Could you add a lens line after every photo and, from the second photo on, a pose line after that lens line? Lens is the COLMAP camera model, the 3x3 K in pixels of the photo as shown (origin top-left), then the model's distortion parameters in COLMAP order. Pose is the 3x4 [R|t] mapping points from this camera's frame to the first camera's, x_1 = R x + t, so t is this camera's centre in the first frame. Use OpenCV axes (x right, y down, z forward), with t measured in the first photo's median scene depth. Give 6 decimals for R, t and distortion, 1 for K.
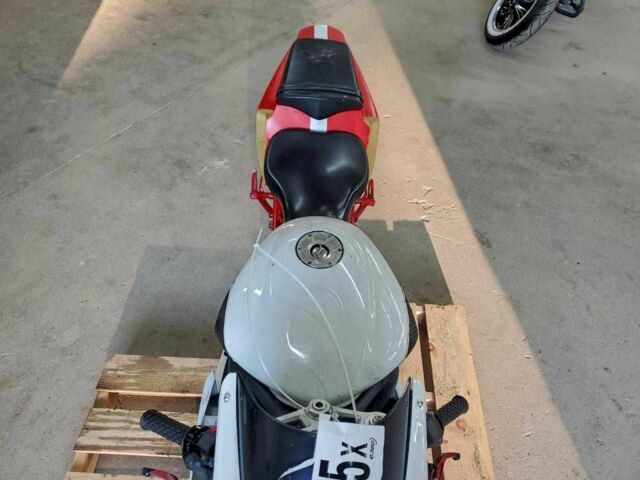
lens RADIAL K [[492.4, 0, 320.0], [0, 492.4, 240.0], [0, 0, 1]] dist [-0.002328, 0.011307]
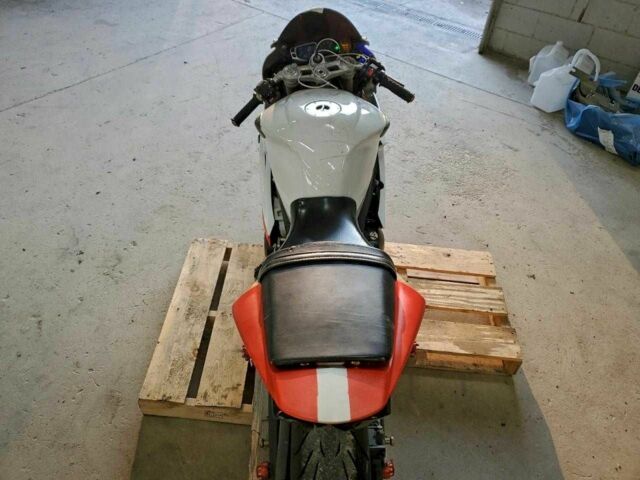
lens RADIAL K [[492.4, 0, 320.0], [0, 492.4, 240.0], [0, 0, 1]] dist [-0.002328, 0.011307]
pose [[-0.999365, -0.025791, -0.024587, 0.009282], [-0.024597, 0.000060, 0.999697, -0.578101], [-0.025782, 0.999667, -0.000695, 0.594243]]
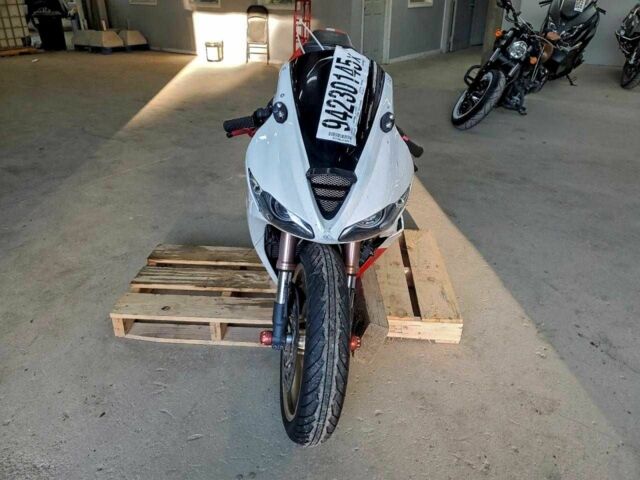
lens RADIAL K [[494.3, 0, 322.4], [0, 494.3, 239.9], [0, 0, 1]] dist [0.018055, 0.001265]
pose [[0.999232, 0.036048, 0.015338, -0.016858], [-0.029146, 0.945672, -0.323813, 0.482326], [-0.026178, 0.323117, 0.945997, -0.180415]]
